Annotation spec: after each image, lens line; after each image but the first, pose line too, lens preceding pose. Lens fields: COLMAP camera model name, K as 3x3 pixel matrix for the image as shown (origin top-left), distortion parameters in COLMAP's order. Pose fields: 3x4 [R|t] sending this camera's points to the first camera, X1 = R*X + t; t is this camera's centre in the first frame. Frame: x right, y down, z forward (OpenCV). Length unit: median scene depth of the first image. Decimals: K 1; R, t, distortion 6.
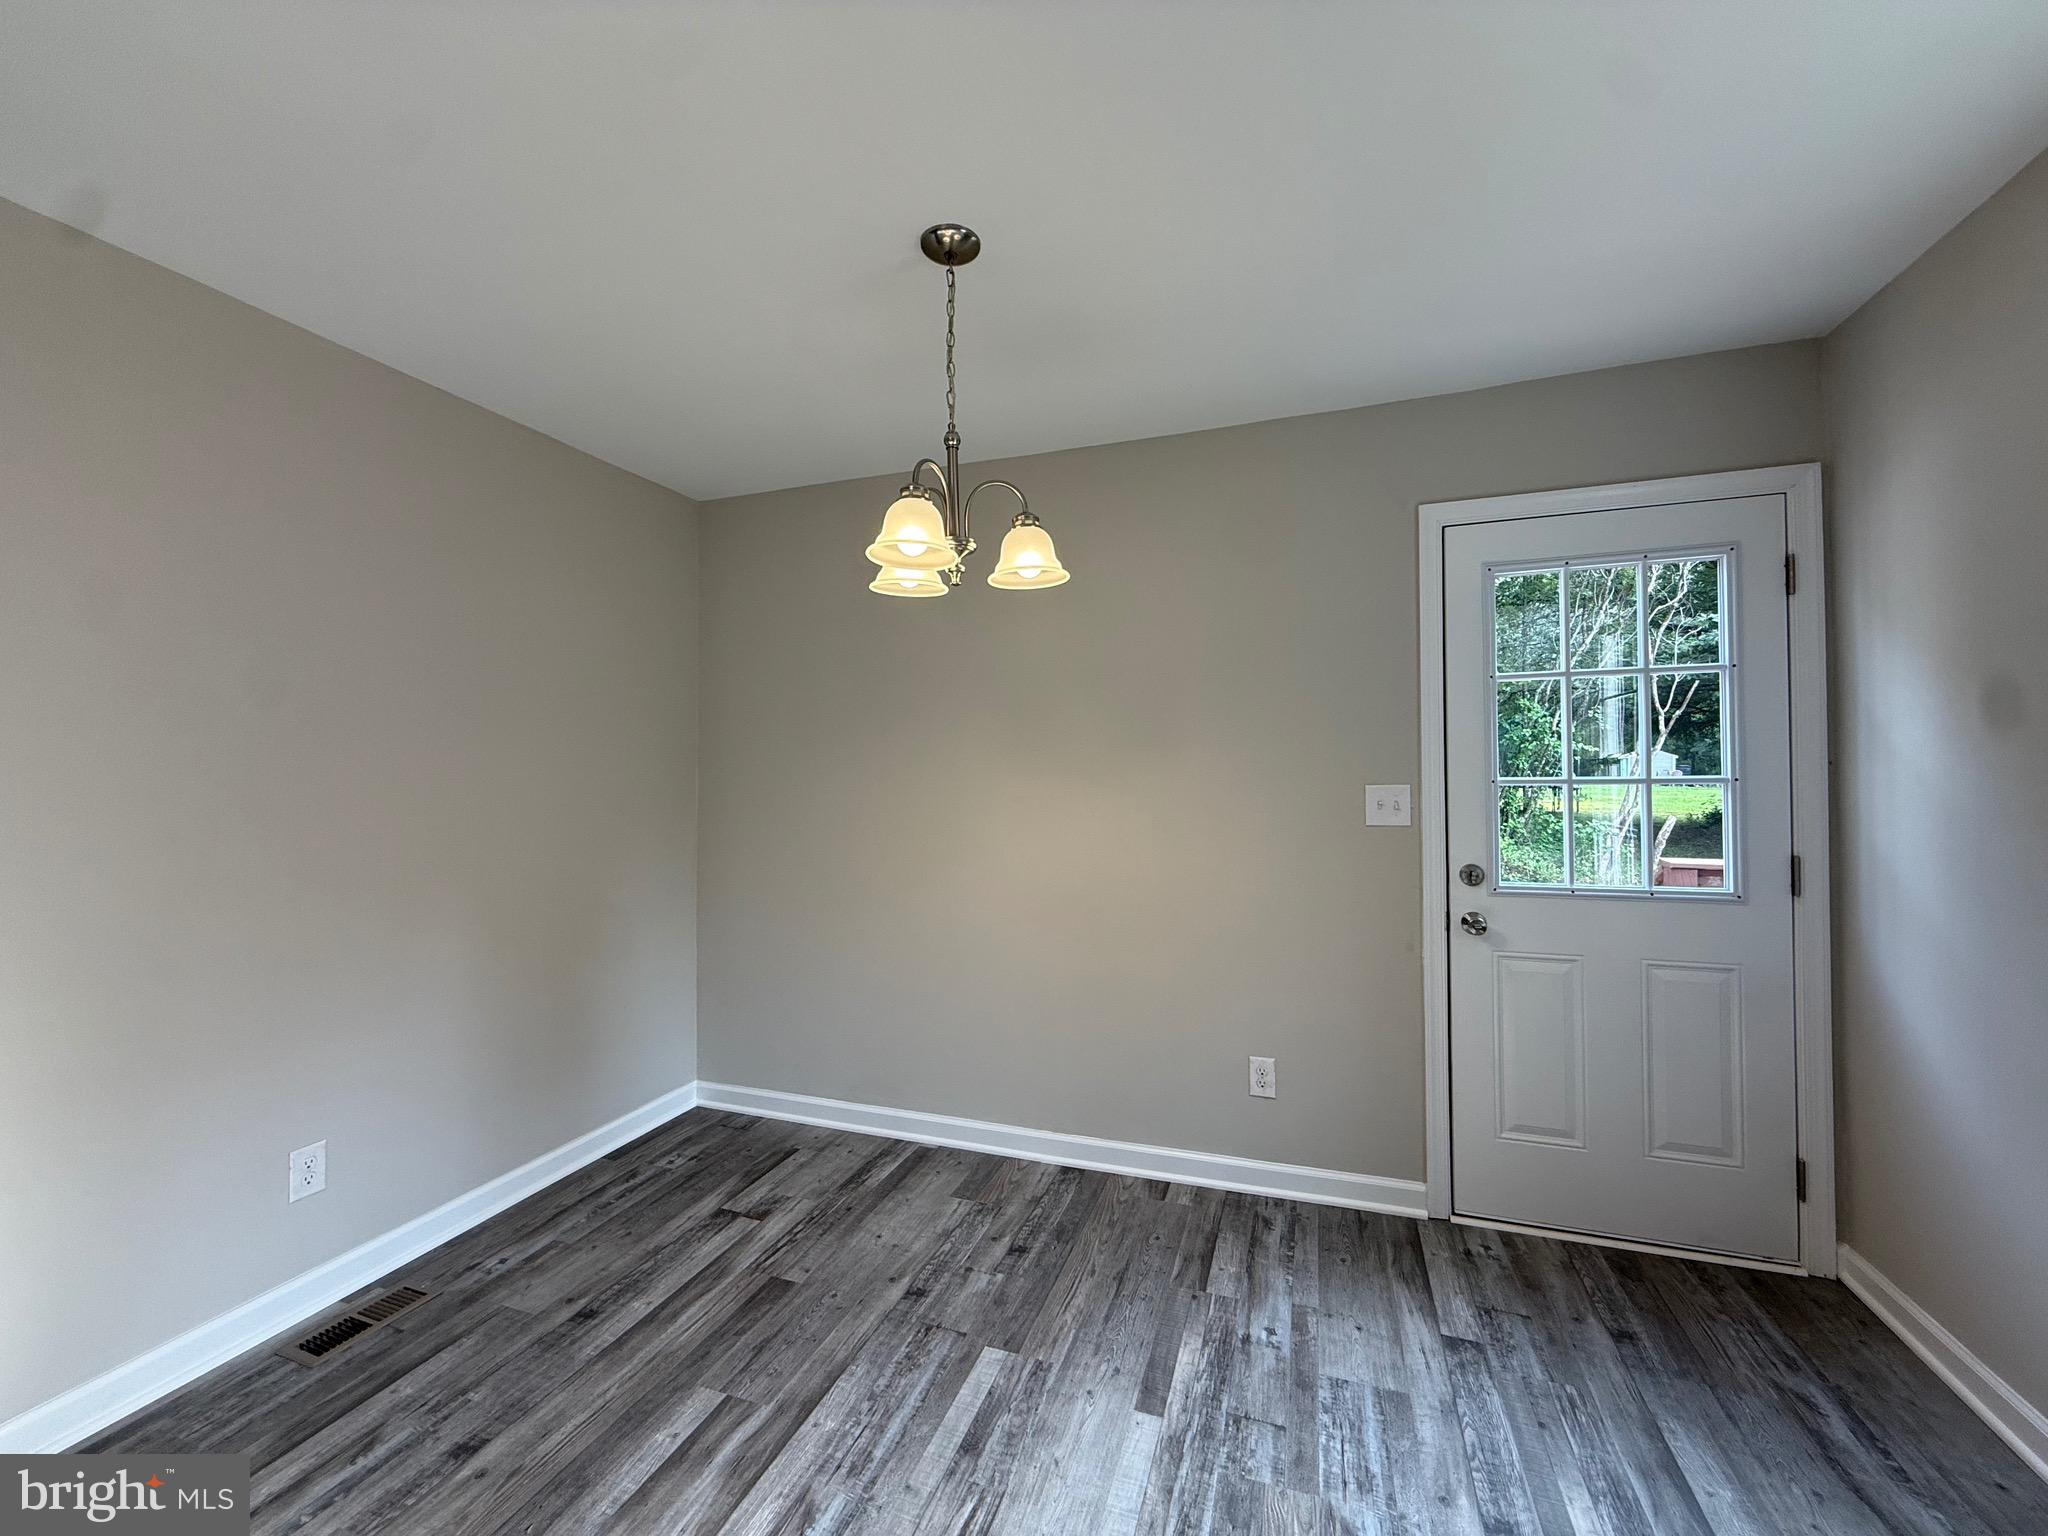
lens RADIAL K [[817.0, 0, 1023.2], [0, 817.0, 768.3], [0, 0, 1]] dist [-0.000573, 0.000321]
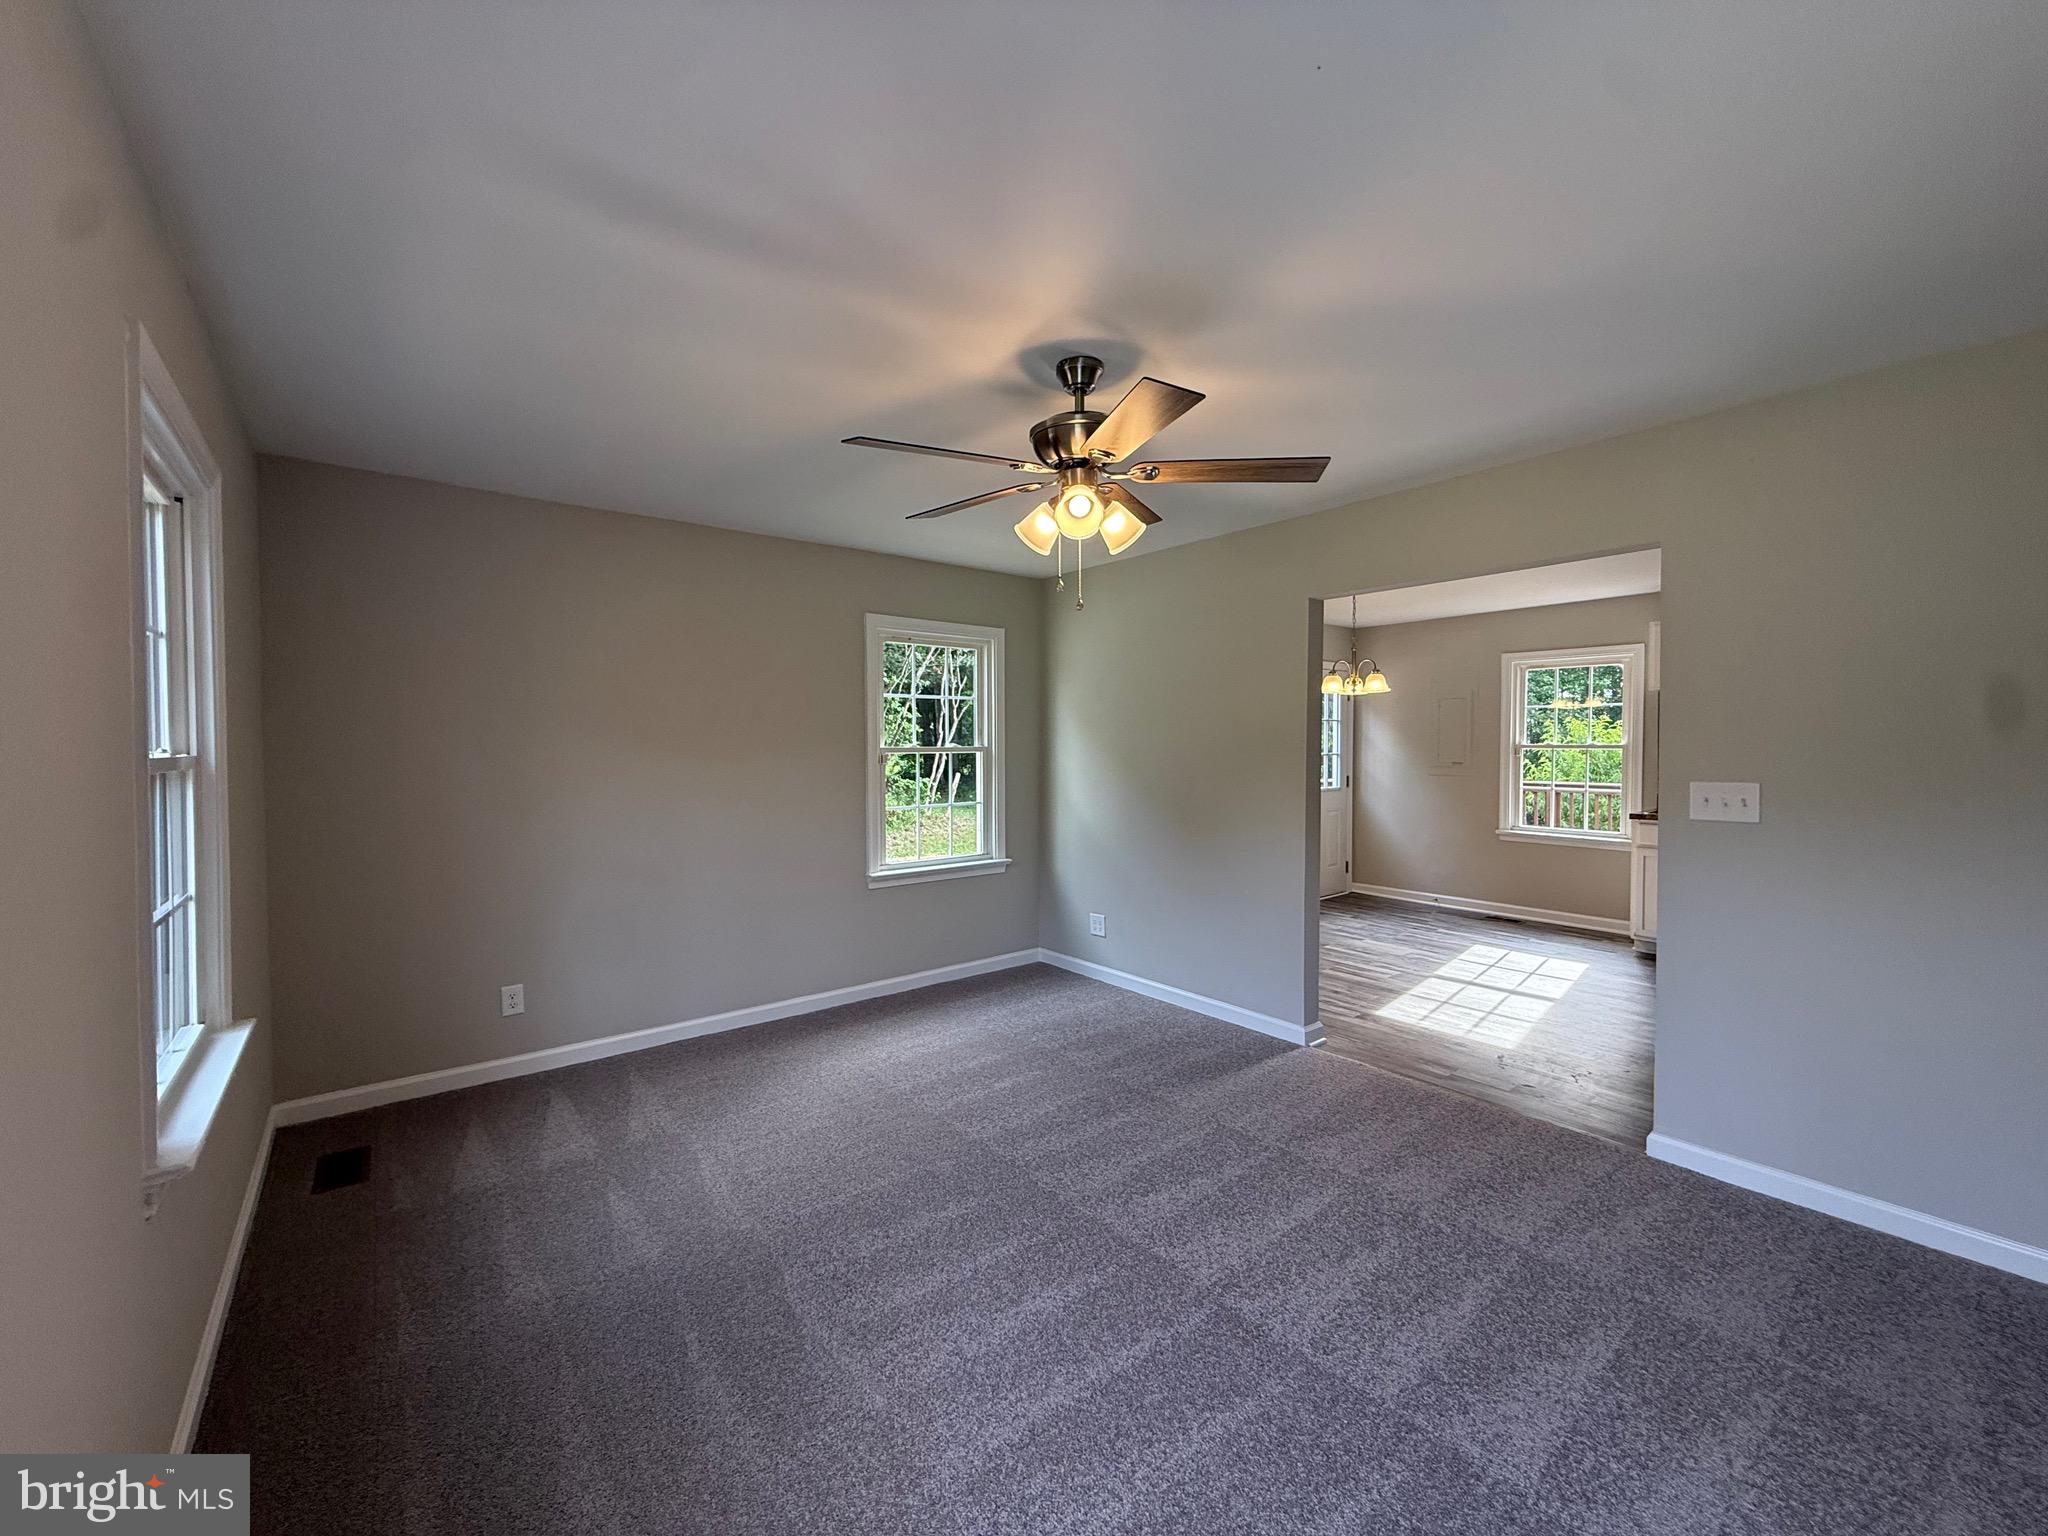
lens RADIAL K [[817.0, 0, 1023.2], [0, 817.0, 768.3], [0, 0, 1]] dist [-0.000573, 0.000321]
pose [[0.527228, -0.022006, 0.849439, -2.858302], [-0.010763, 0.999411, 0.032571, -0.025045], [-0.849656, -0.026315, 0.526681, 0.347258]]
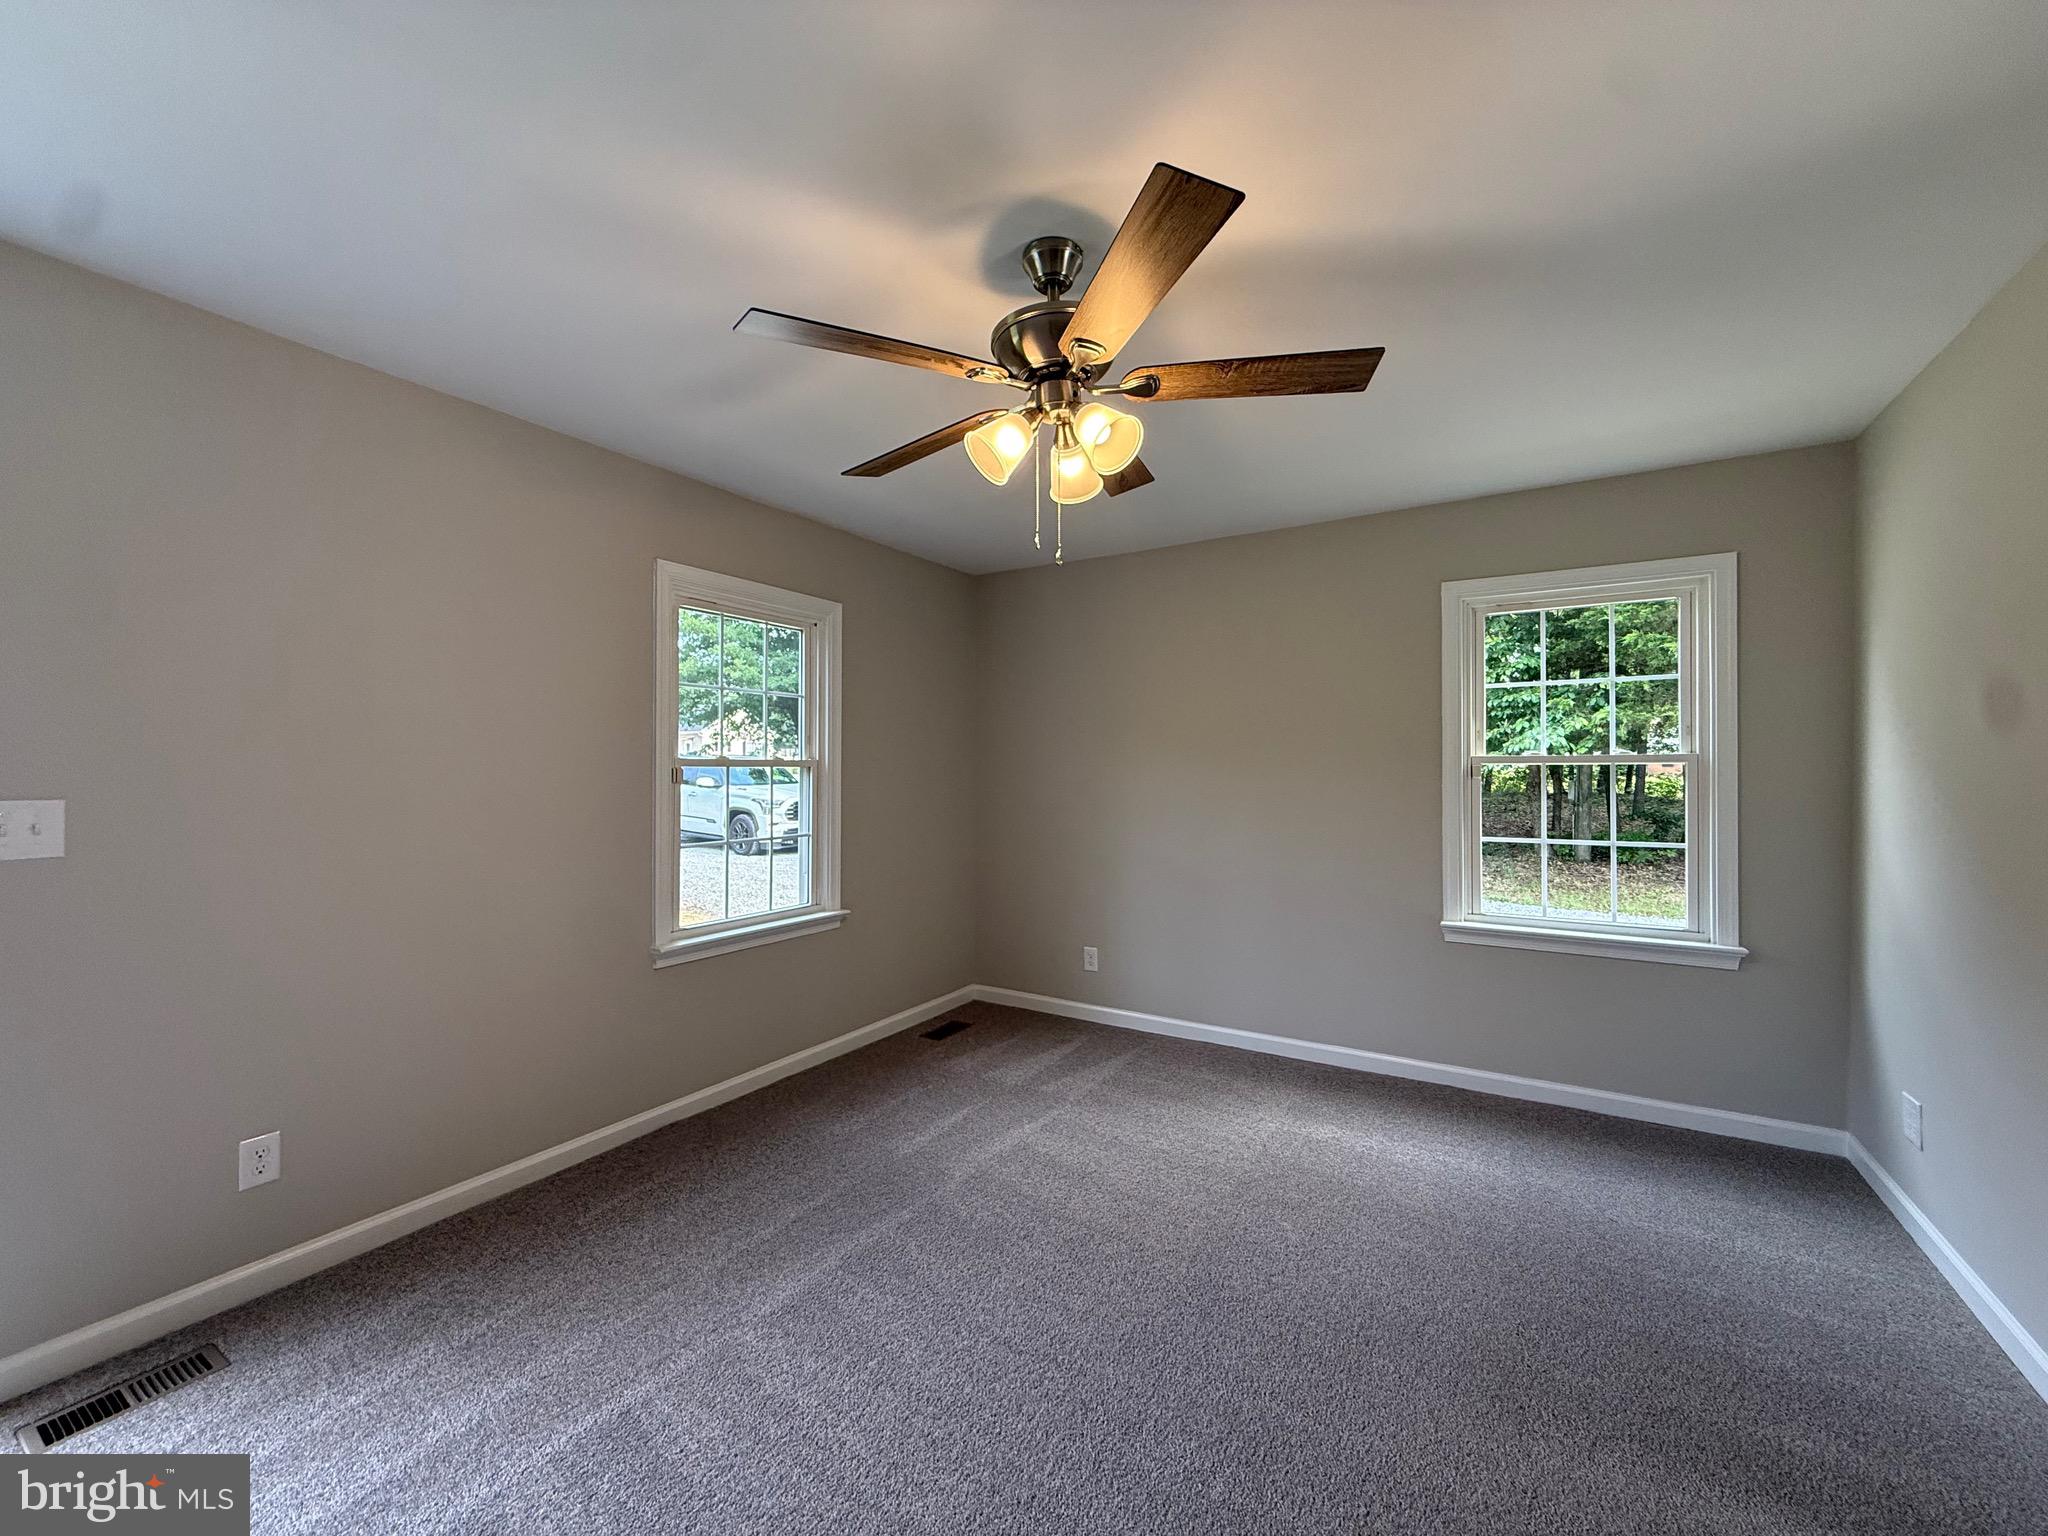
lens RADIAL K [[817.0, 0, 1023.2], [0, 817.0, 768.3], [0, 0, 1]] dist [-0.000573, 0.000321]
pose [[0.976668, 0.002677, -0.214739, -1.734558], [0.000182, 0.999912, 0.013293, -0.003447], [0.214755, -0.013022, 0.976581, 0.027527]]
